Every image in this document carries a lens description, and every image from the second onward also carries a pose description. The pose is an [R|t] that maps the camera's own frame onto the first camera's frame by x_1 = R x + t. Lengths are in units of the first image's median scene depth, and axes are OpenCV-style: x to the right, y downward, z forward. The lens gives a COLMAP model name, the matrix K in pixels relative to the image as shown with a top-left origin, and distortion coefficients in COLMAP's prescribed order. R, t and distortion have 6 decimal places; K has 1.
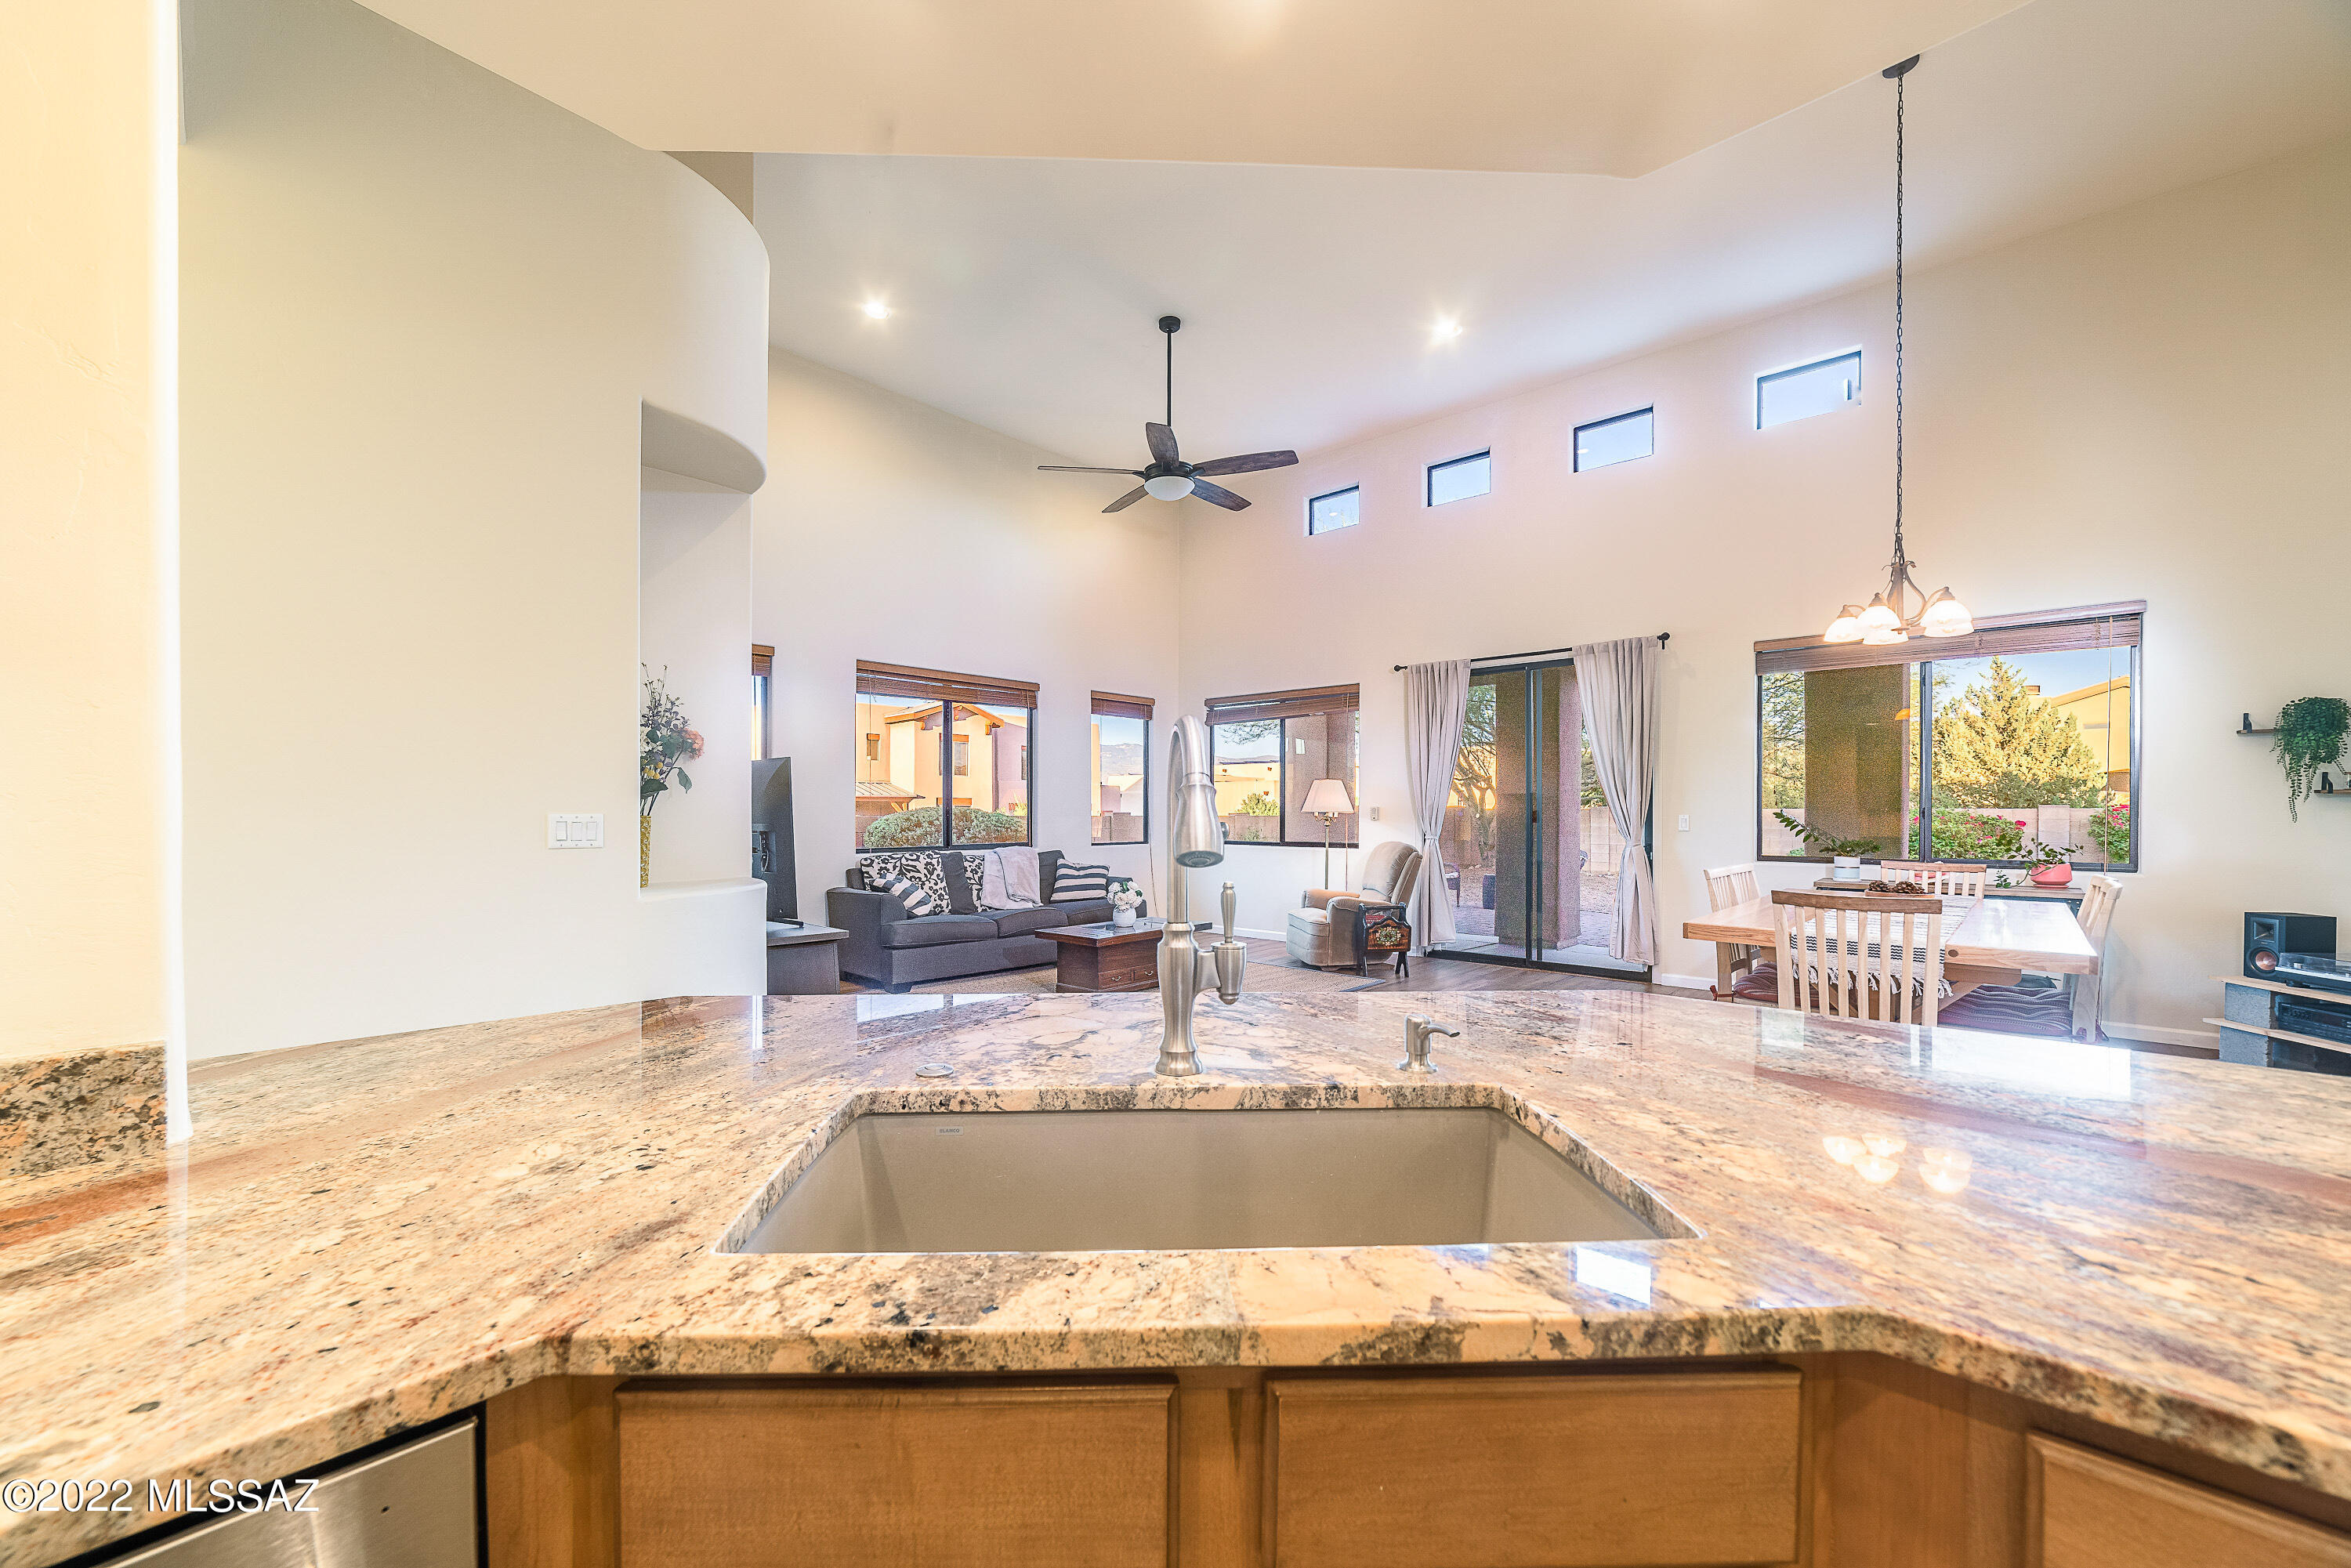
lens RADIAL K [[914.7, 0, 1145.9], [0, 914.7, 811.9], [0, 0, 1]] dist [-0.014781, -0.000026]
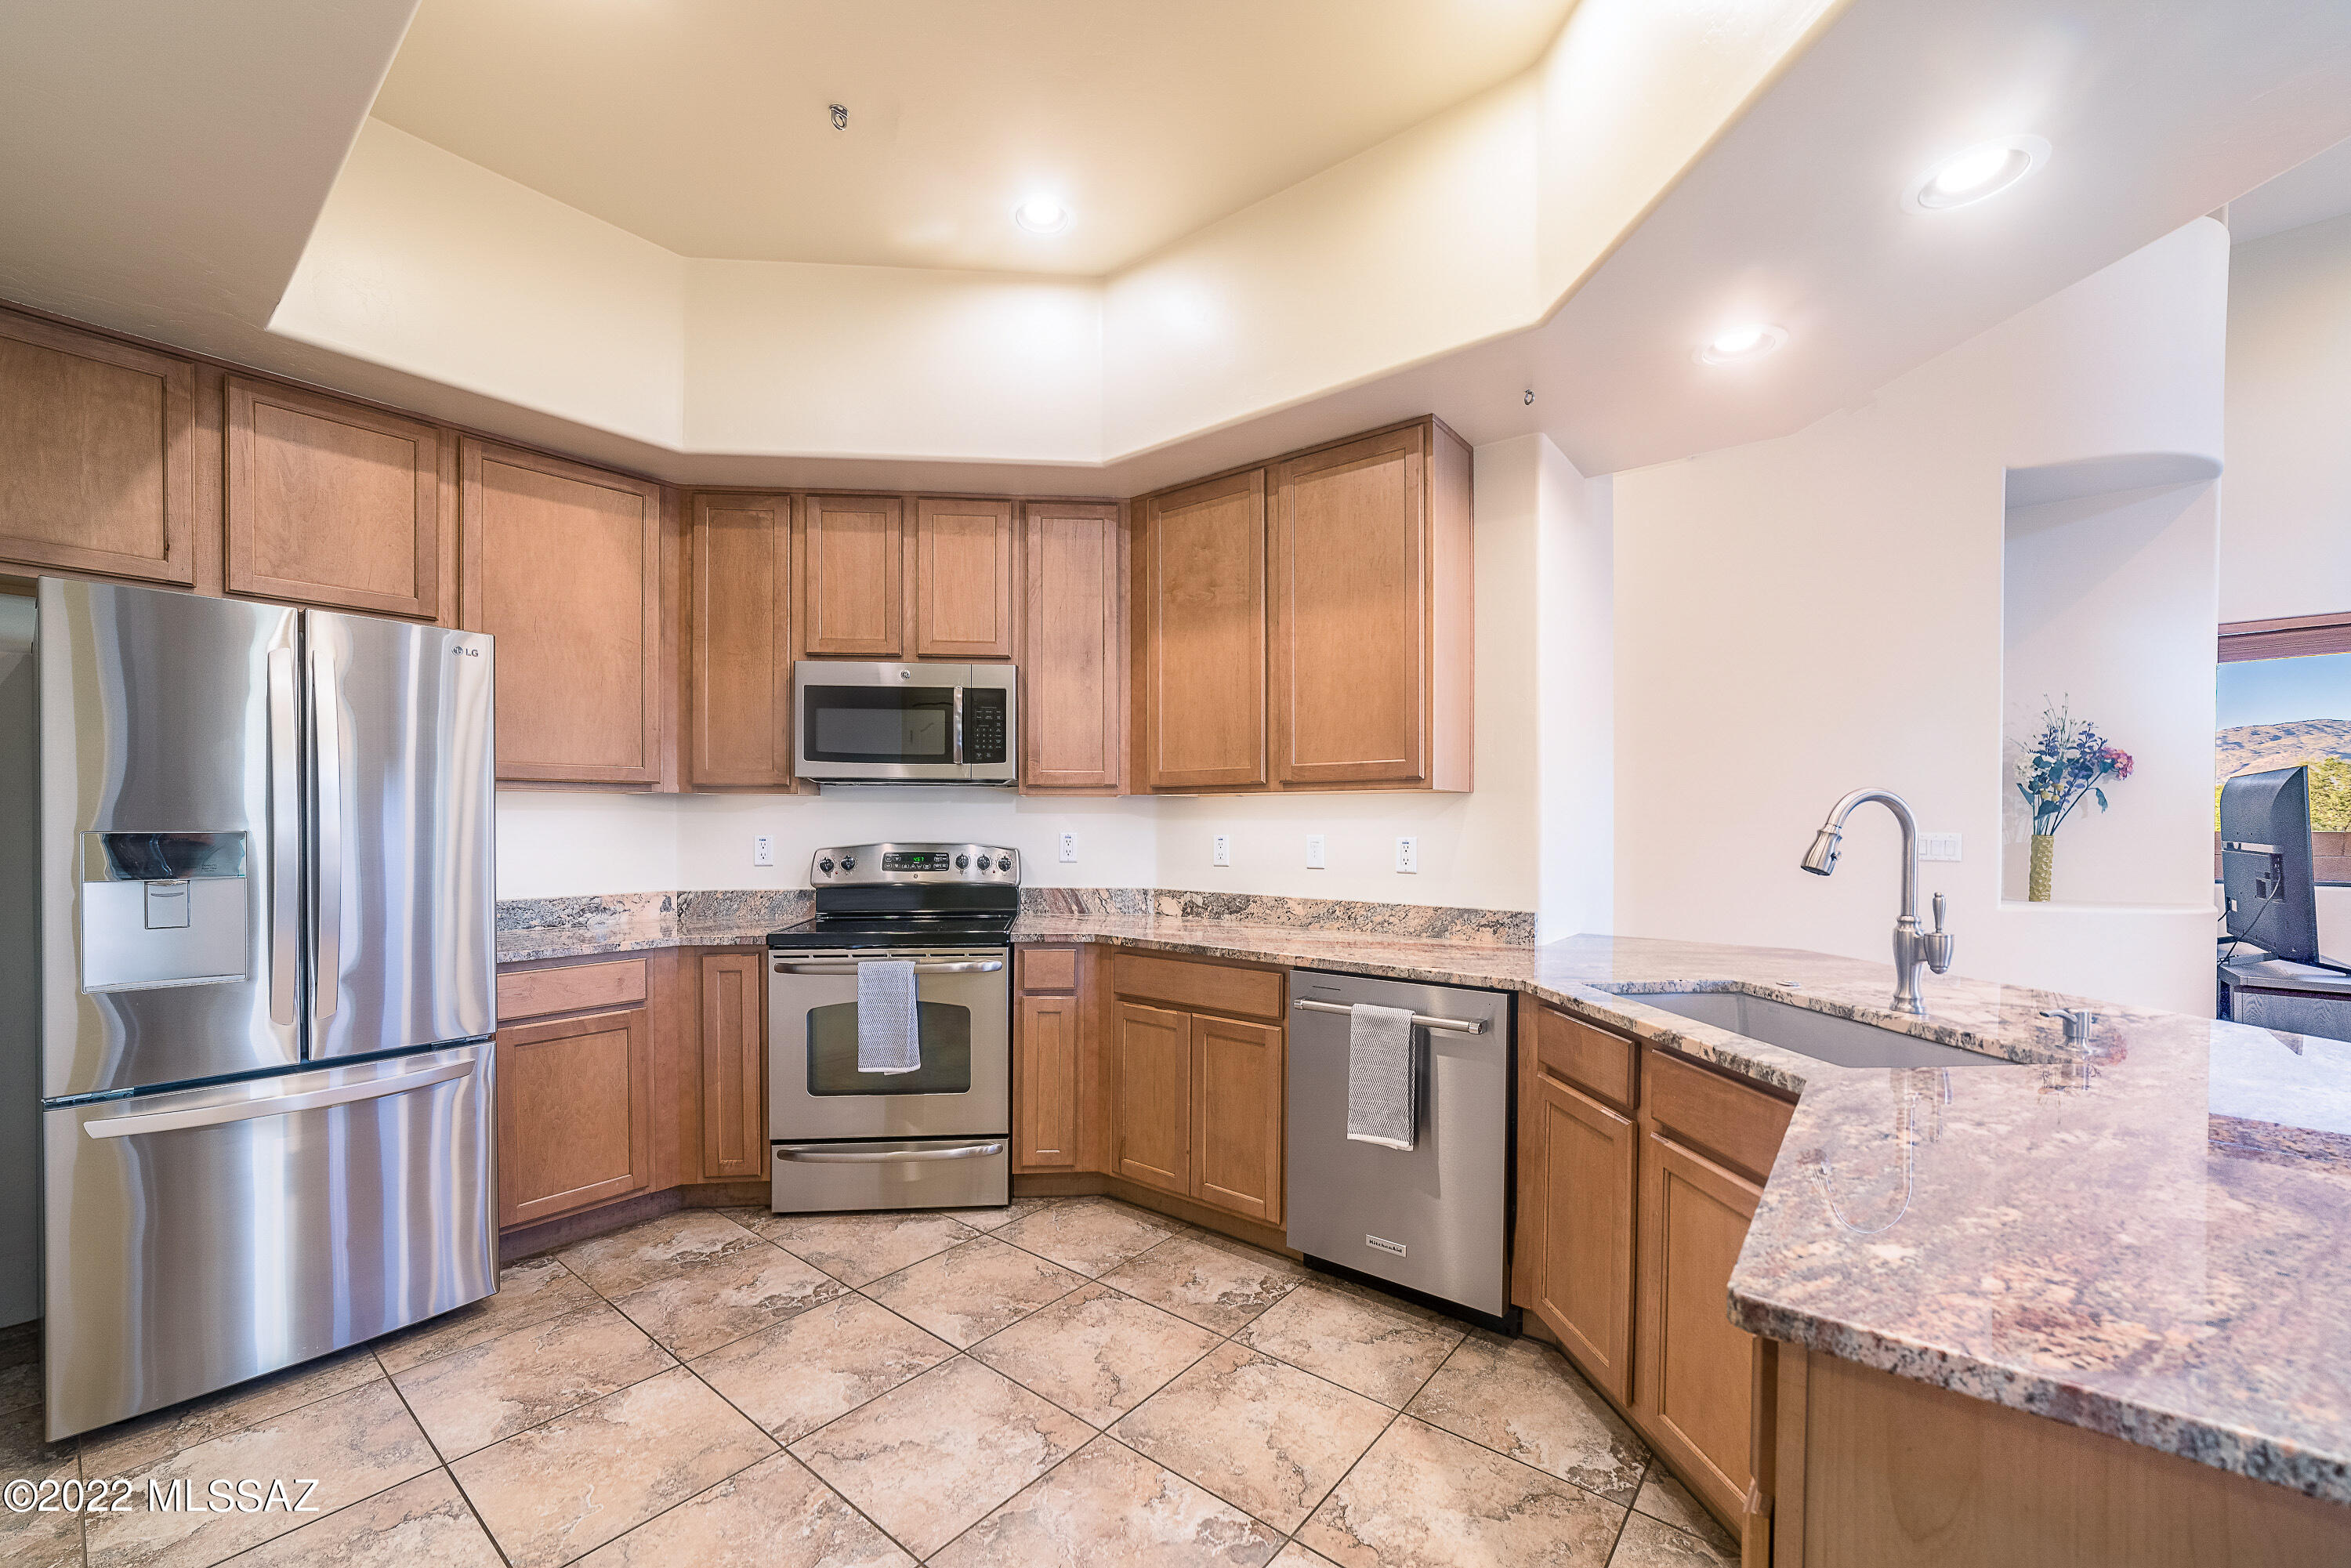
lens RADIAL K [[914.7, 0, 1185.2], [0, 914.7, 825.4], [0, 0, 1]] dist [-0.014781, -0.000026]
pose [[0.083912, 0.002343, -0.996470, 1.559998], [-0.000690, 0.999997, 0.002293, -0.035349], [0.996473, 0.000496, 0.083913, -0.370291]]
